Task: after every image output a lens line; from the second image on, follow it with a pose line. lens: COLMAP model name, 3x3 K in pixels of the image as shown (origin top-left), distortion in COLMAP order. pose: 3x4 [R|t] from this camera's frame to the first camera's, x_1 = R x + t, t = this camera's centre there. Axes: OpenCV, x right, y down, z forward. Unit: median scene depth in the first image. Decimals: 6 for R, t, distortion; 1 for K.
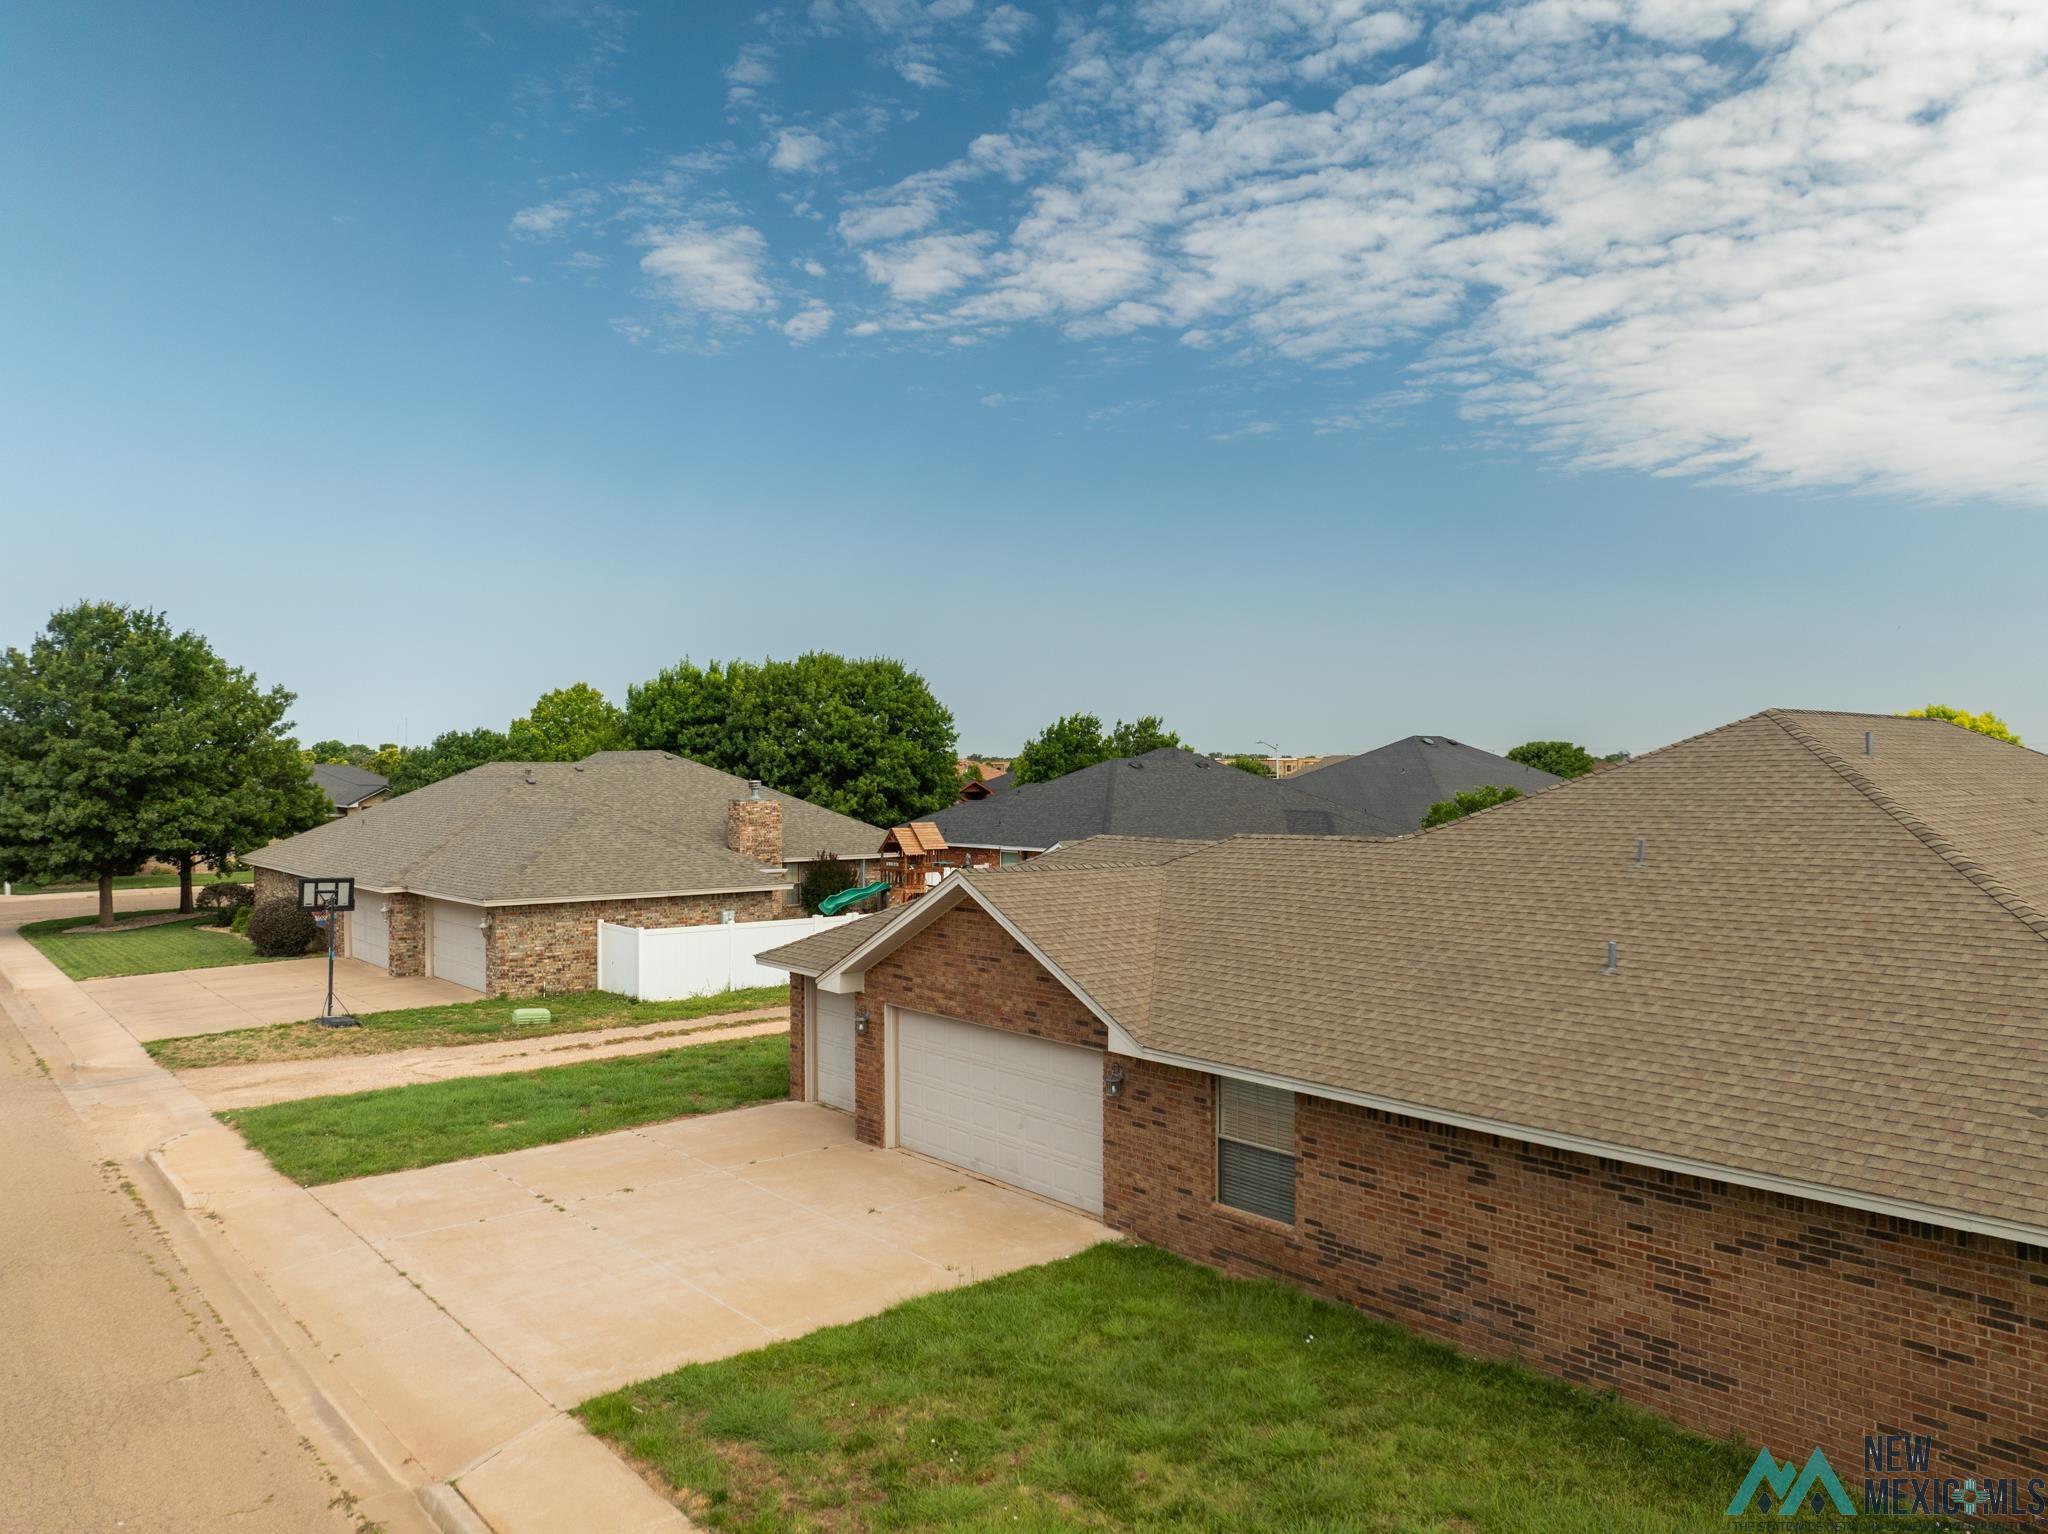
lens RADIAL K [[1463.3, 0, 1036.3], [0, 1463.3, 743.9], [0, 0, 1]] dist [-0.034776, -0.006303]
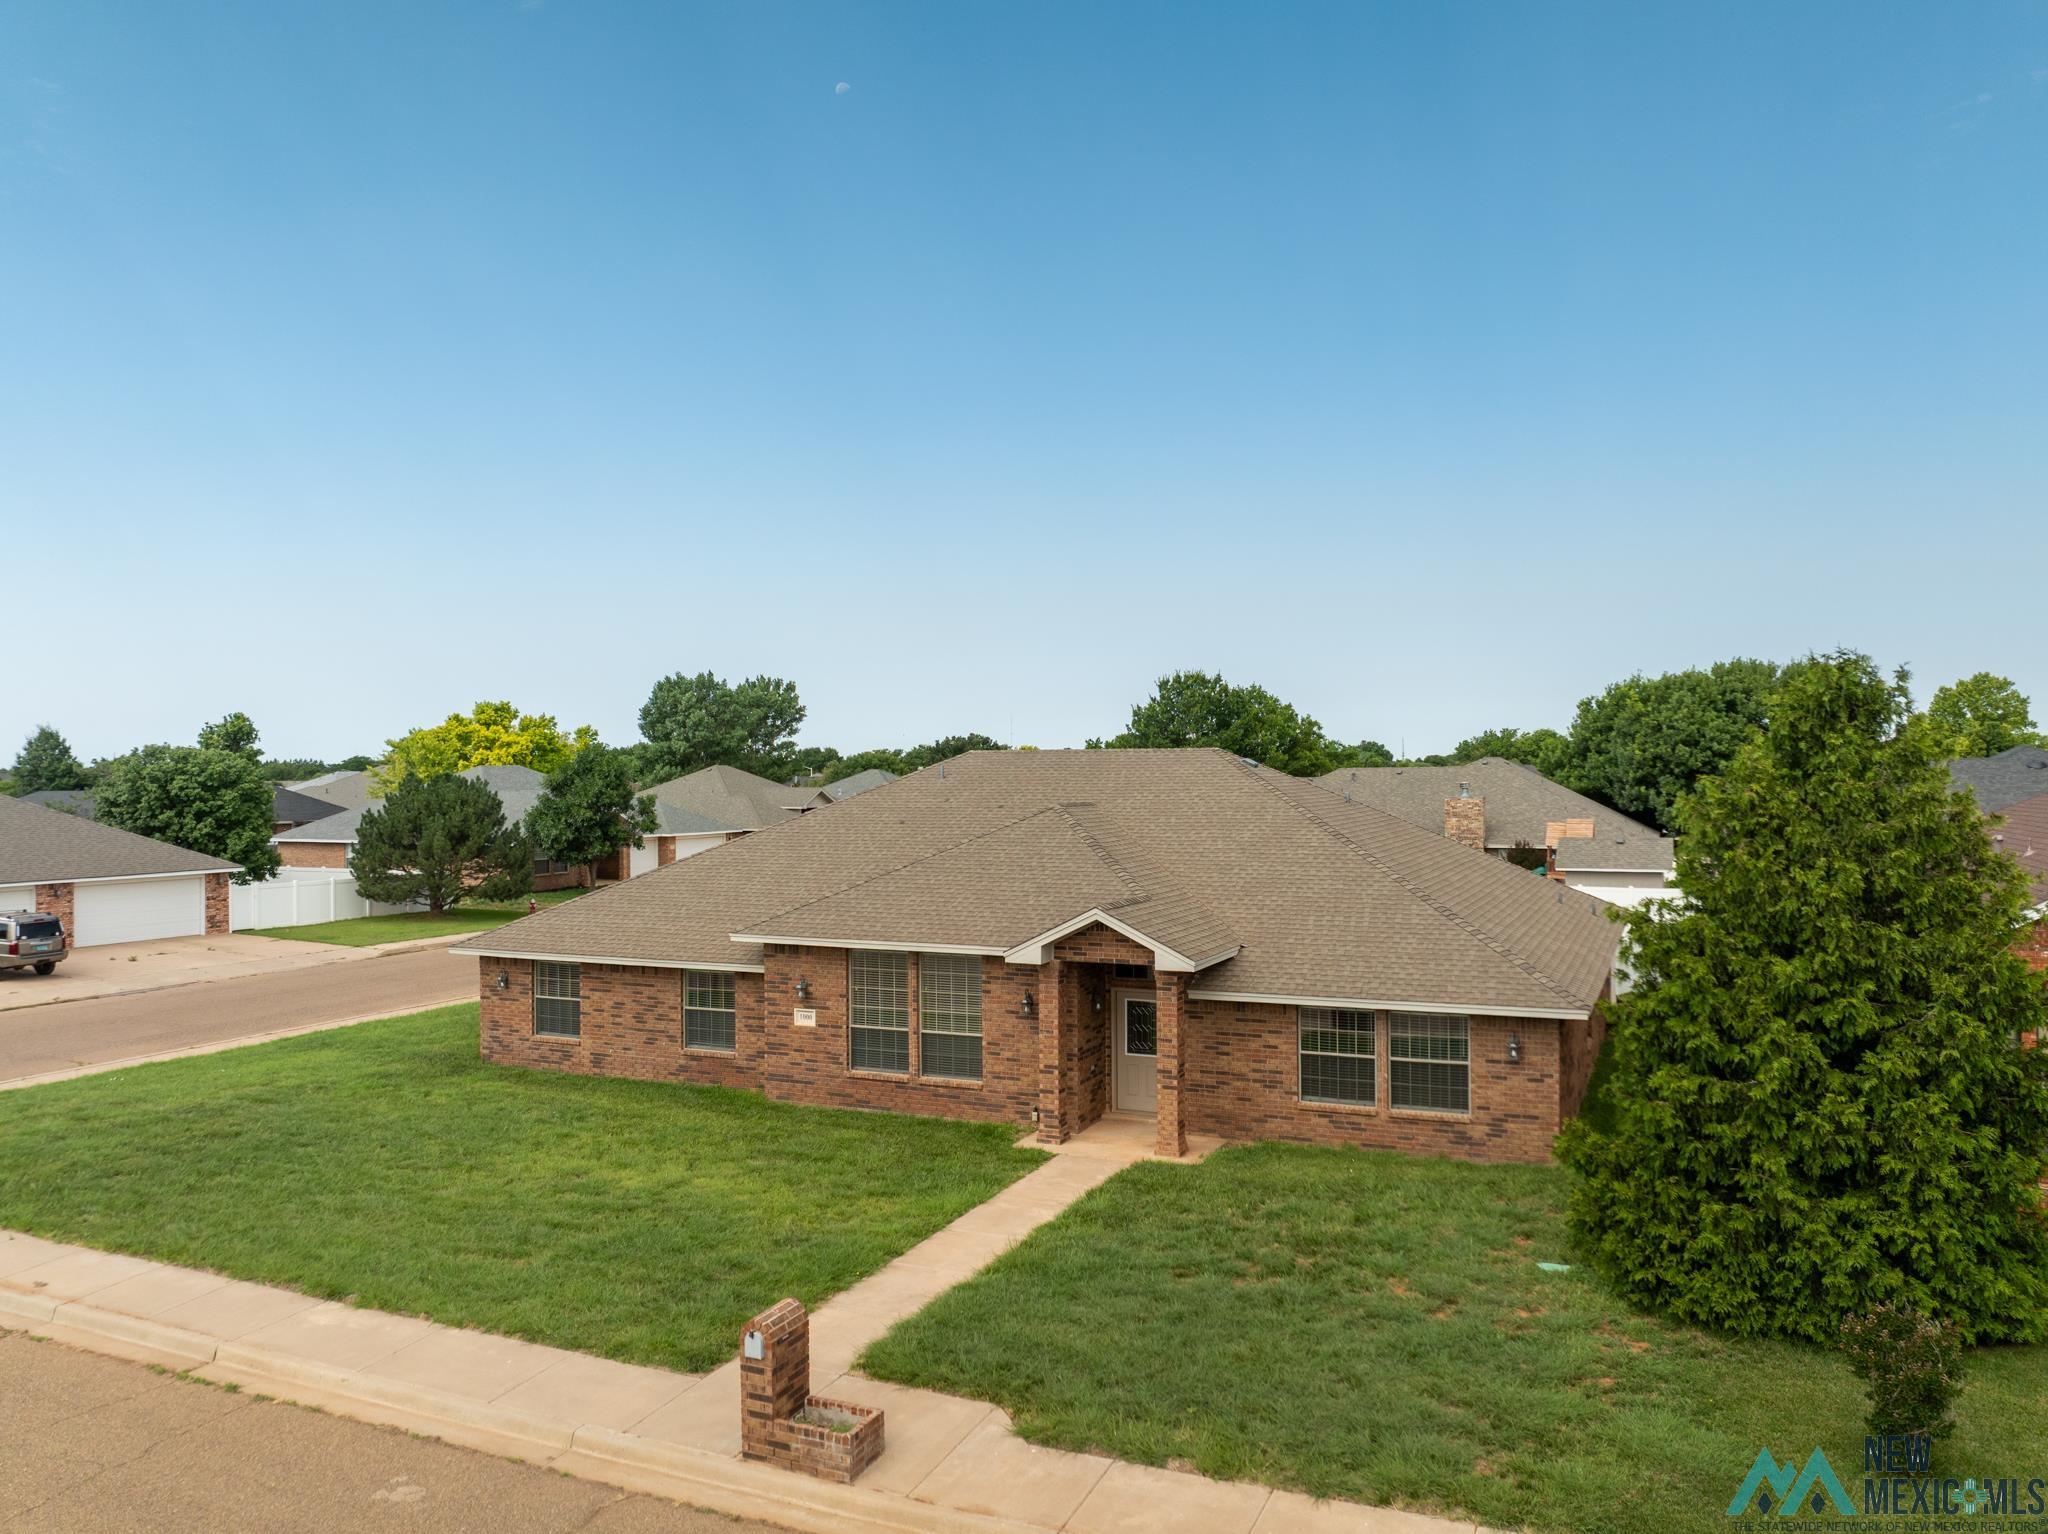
lens RADIAL K [[1463.3, 0, 1041.0], [0, 1463.3, 747.8], [0, 0, 1]] dist [-0.034776, -0.006303]
pose [[0.450300, -0.014612, -0.892758, 1.333875], [0.022063, 0.999743, -0.005235, -0.010187], [0.892605, -0.017340, 0.450506, 0.179995]]
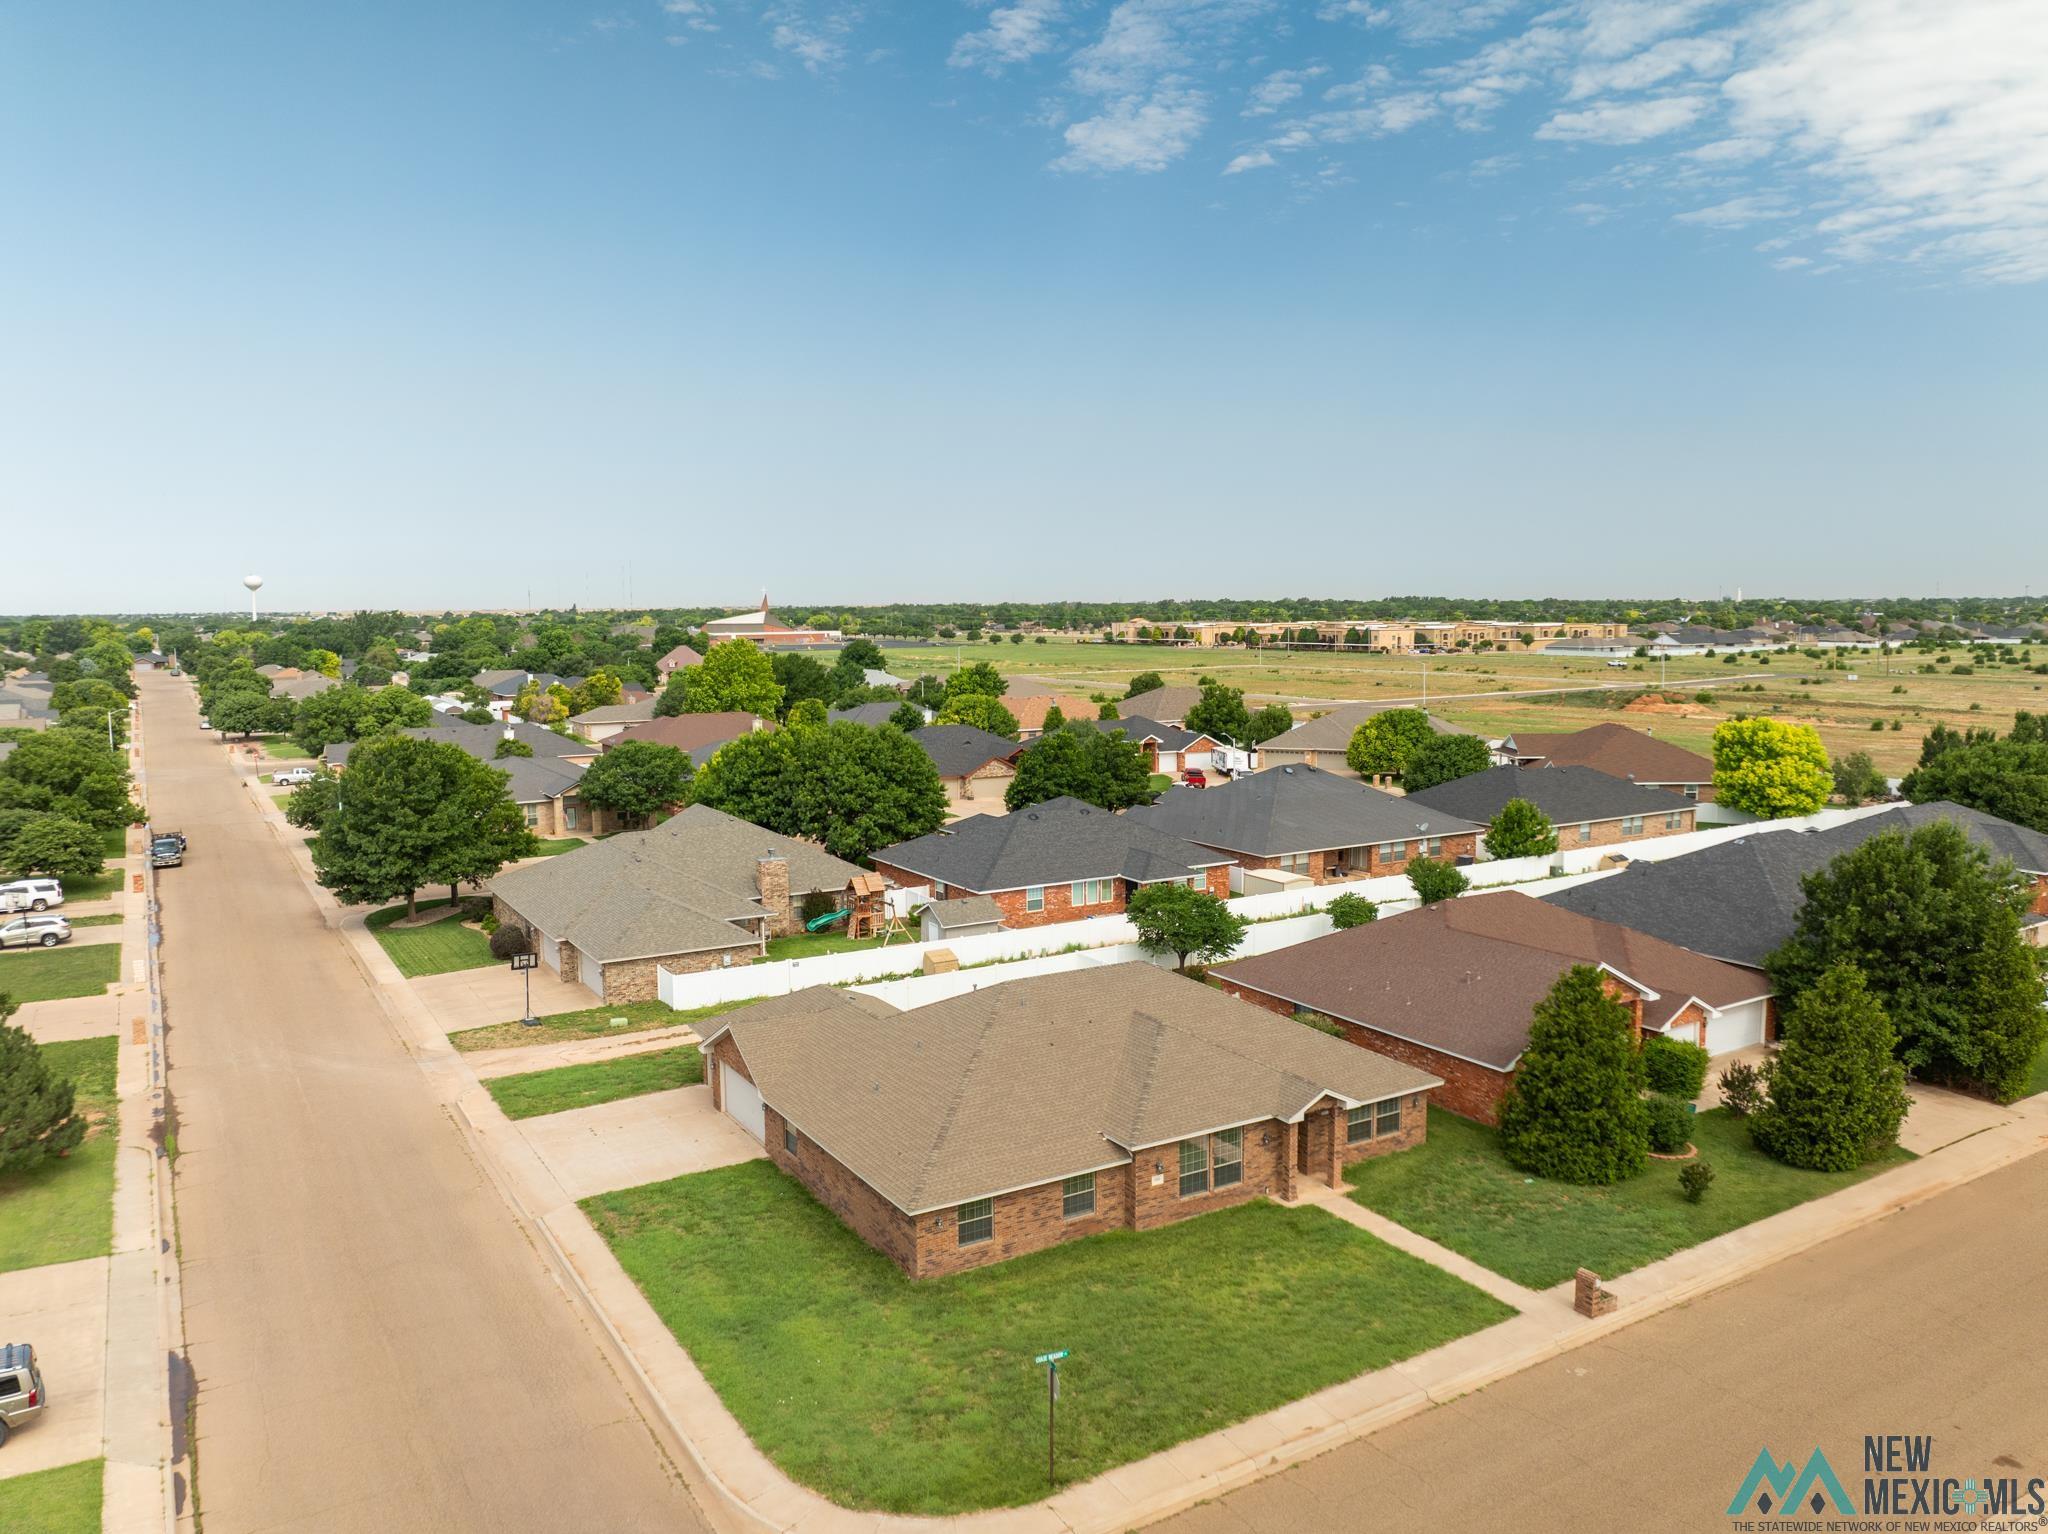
lens RADIAL K [[1463.3, 0, 1036.1], [0, 1463.3, 725.5], [0, 0, 1]] dist [-0.034776, -0.006303]
pose [[0.990258, 0.008183, -0.139002, 0.592065], [0.005869, 0.994932, 0.100380, -0.489883], [0.139119, -0.100218, 0.985192, -1.040732]]
